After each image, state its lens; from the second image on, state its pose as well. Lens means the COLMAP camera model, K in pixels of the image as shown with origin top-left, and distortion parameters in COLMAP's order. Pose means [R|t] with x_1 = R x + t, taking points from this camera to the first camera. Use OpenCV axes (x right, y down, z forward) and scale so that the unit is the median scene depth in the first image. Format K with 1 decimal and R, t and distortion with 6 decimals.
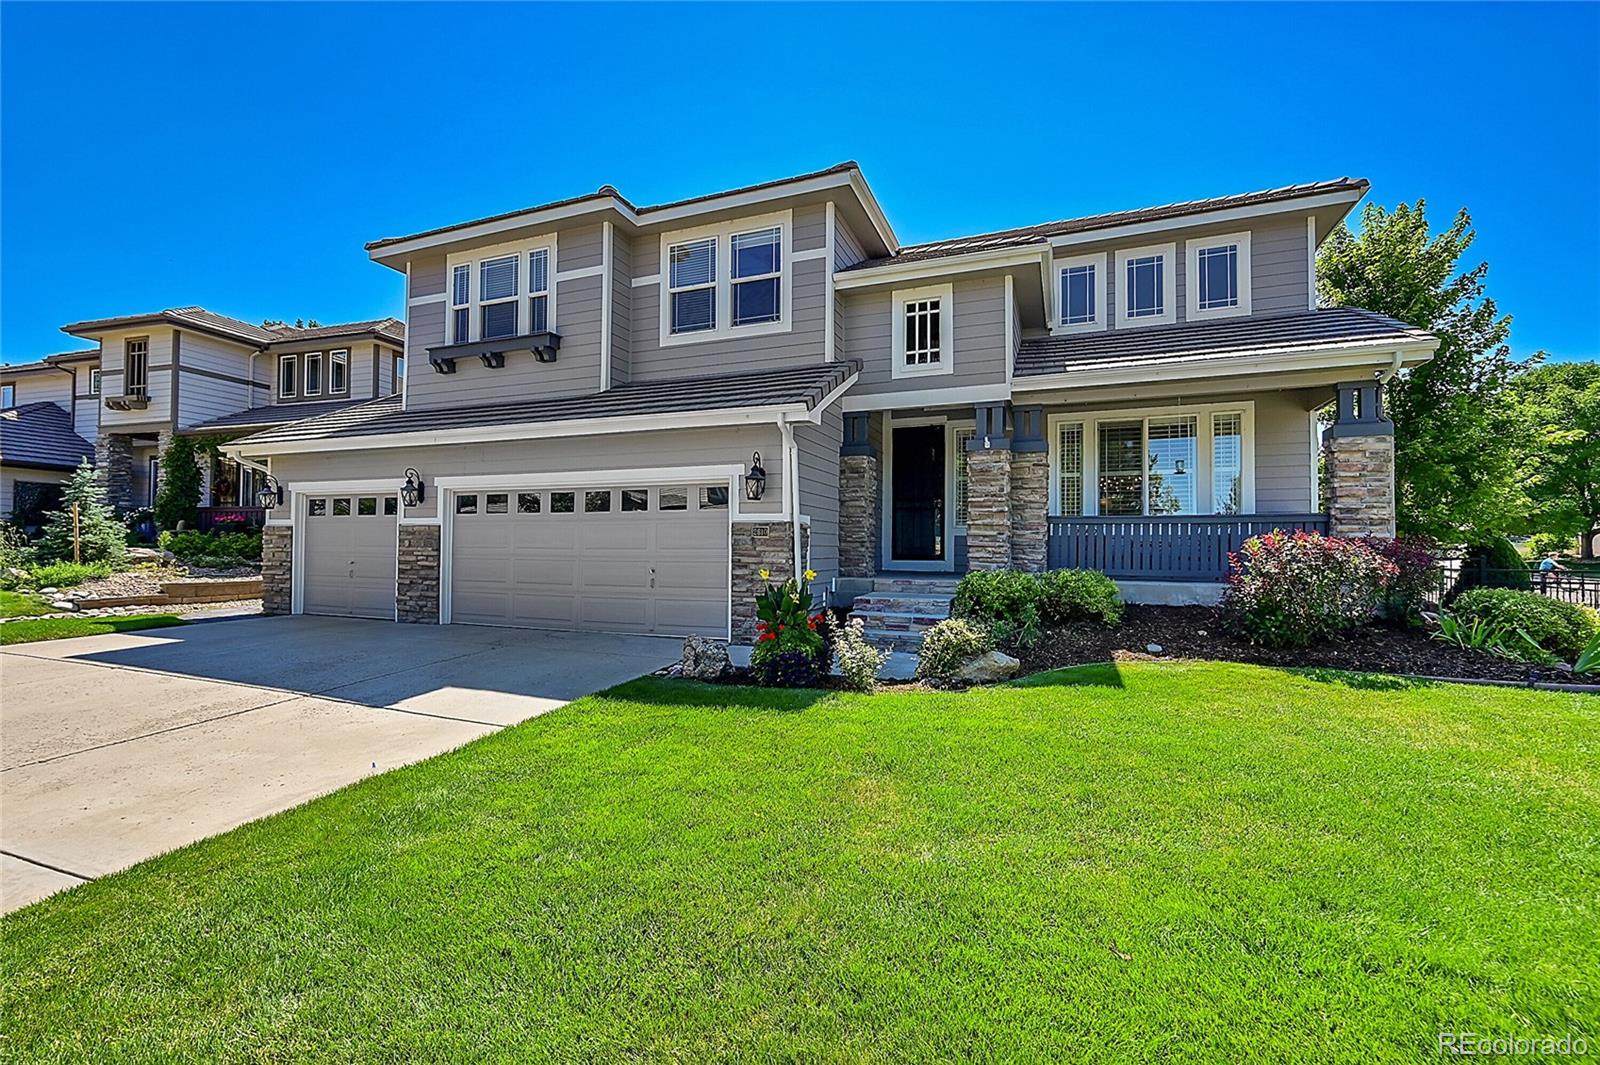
lens RADIAL K [[655.9, 0, 803.2], [0, 655.9, 534.6], [0, 0, 1]] dist [-0.001719, -0.000125]
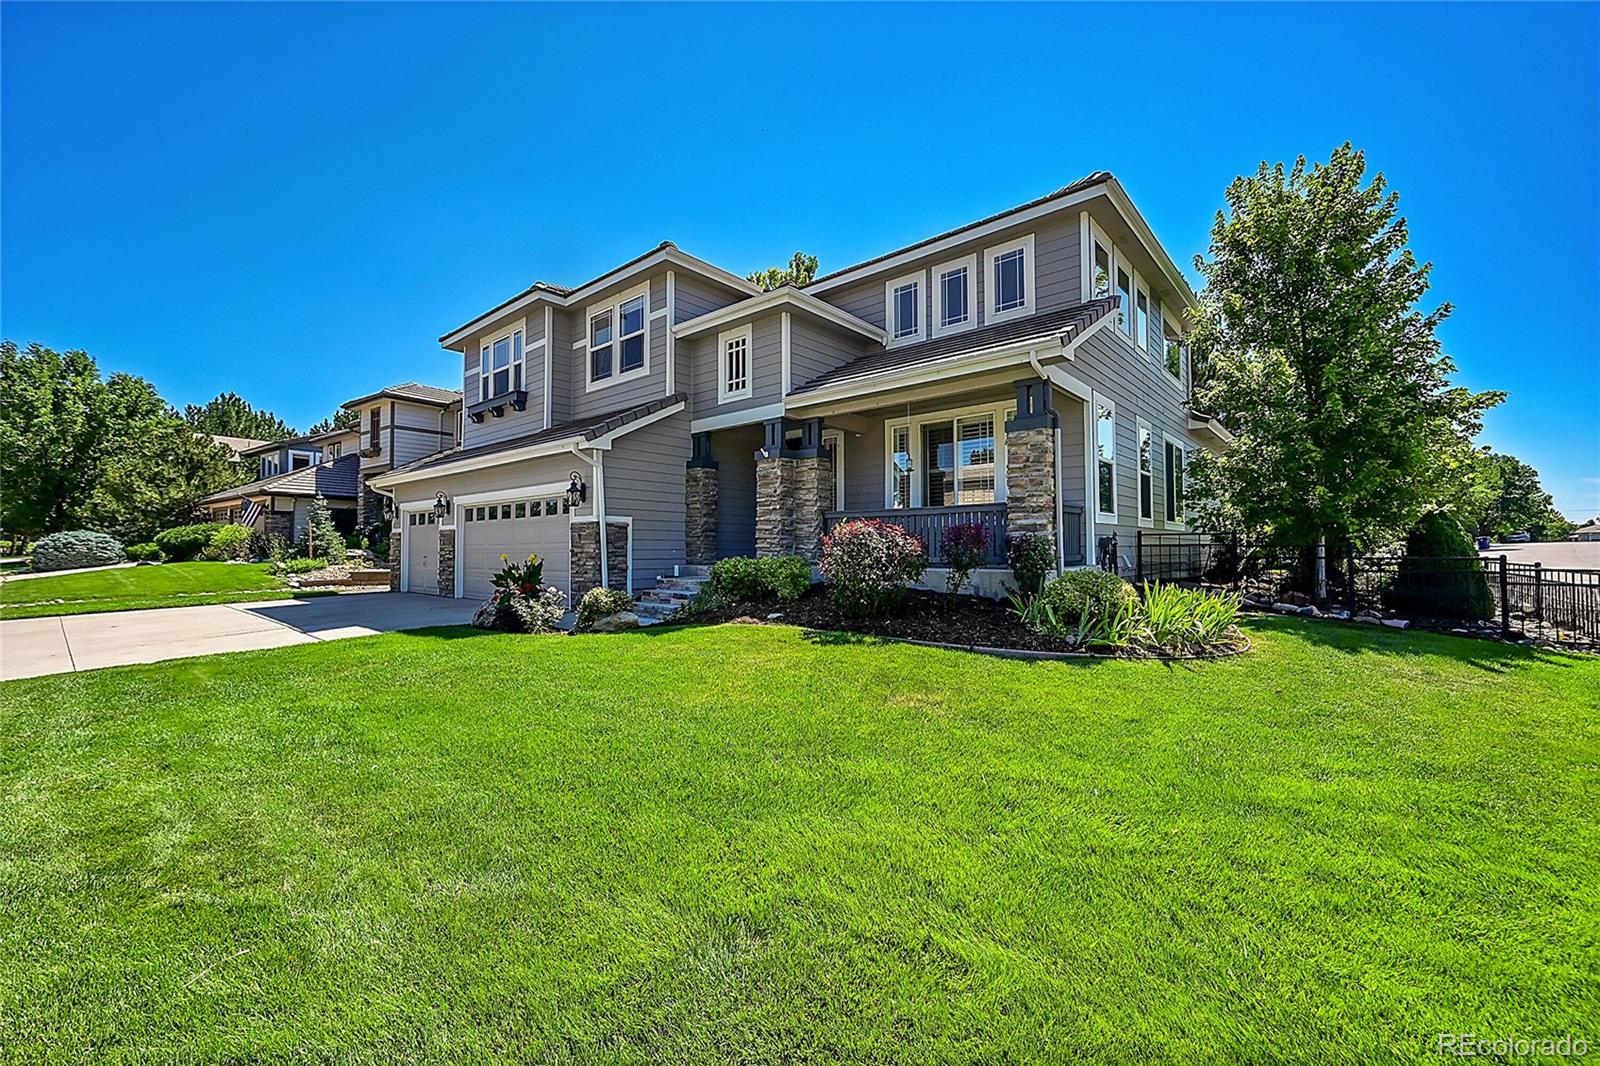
lens RADIAL K [[654.2, 0, 801.7], [0, 654.2, 533.0], [0, 0, 1]] dist [-0.002898, 0.000166]
pose [[0.940285, -0.017729, -0.339927, 0.657876], [0.014818, 0.999828, -0.011159, 0.019824], [0.340066, 0.005456, 0.940386, -0.100645]]
